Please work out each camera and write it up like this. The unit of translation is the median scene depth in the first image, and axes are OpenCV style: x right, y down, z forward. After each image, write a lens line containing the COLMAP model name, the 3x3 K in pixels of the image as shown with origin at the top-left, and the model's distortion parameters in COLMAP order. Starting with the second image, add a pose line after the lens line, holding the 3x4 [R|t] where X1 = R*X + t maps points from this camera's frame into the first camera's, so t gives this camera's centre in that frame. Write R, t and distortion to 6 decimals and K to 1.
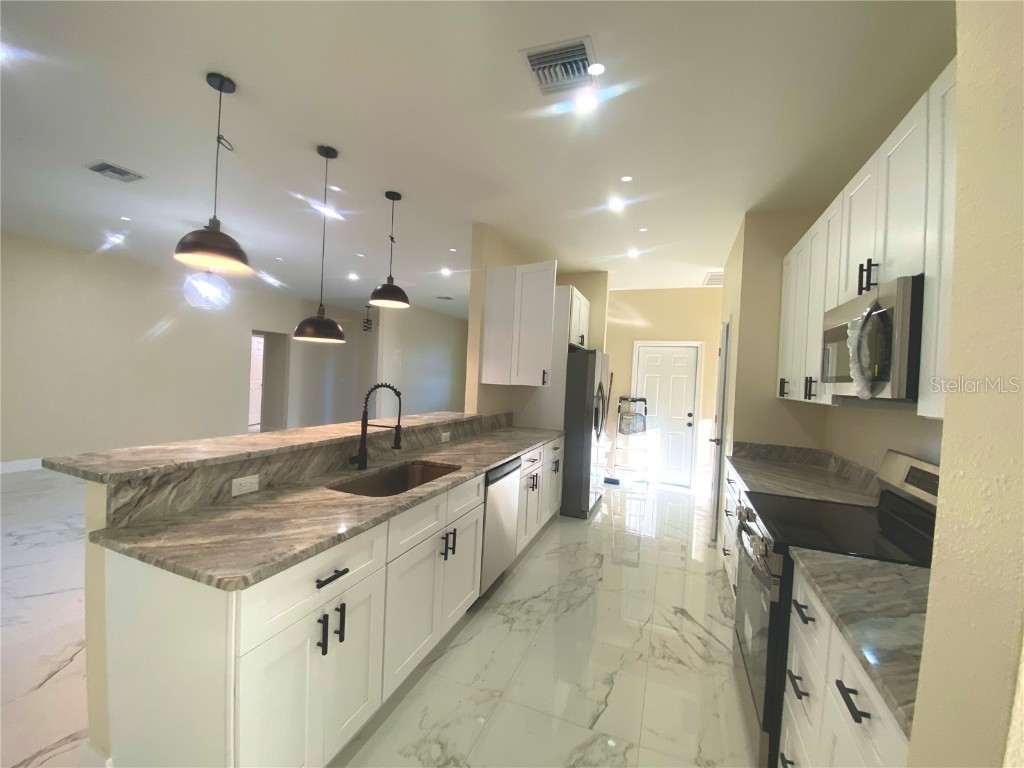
lens RADIAL K [[414.6, 0, 507.6], [0, 414.6, 383.3], [0, 0, 1]] dist [0.019007, -0.020869]
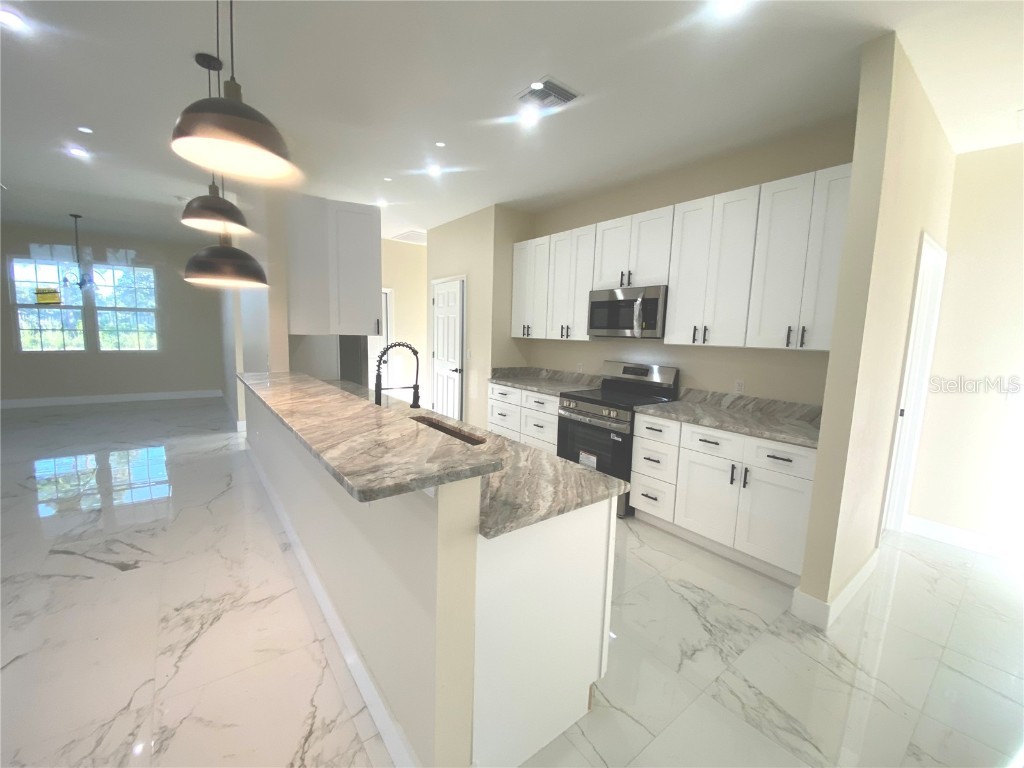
lens RADIAL K [[414.6, 0, 507.6], [0, 414.6, 383.3], [0, 0, 1]] dist [0.019007, -0.020869]
pose [[0.507717, -0.142127, 0.849720, -1.121421], [0.015502, 0.987646, 0.155934, -0.059046], [-0.861385, -0.065998, 0.503647, 0.350788]]
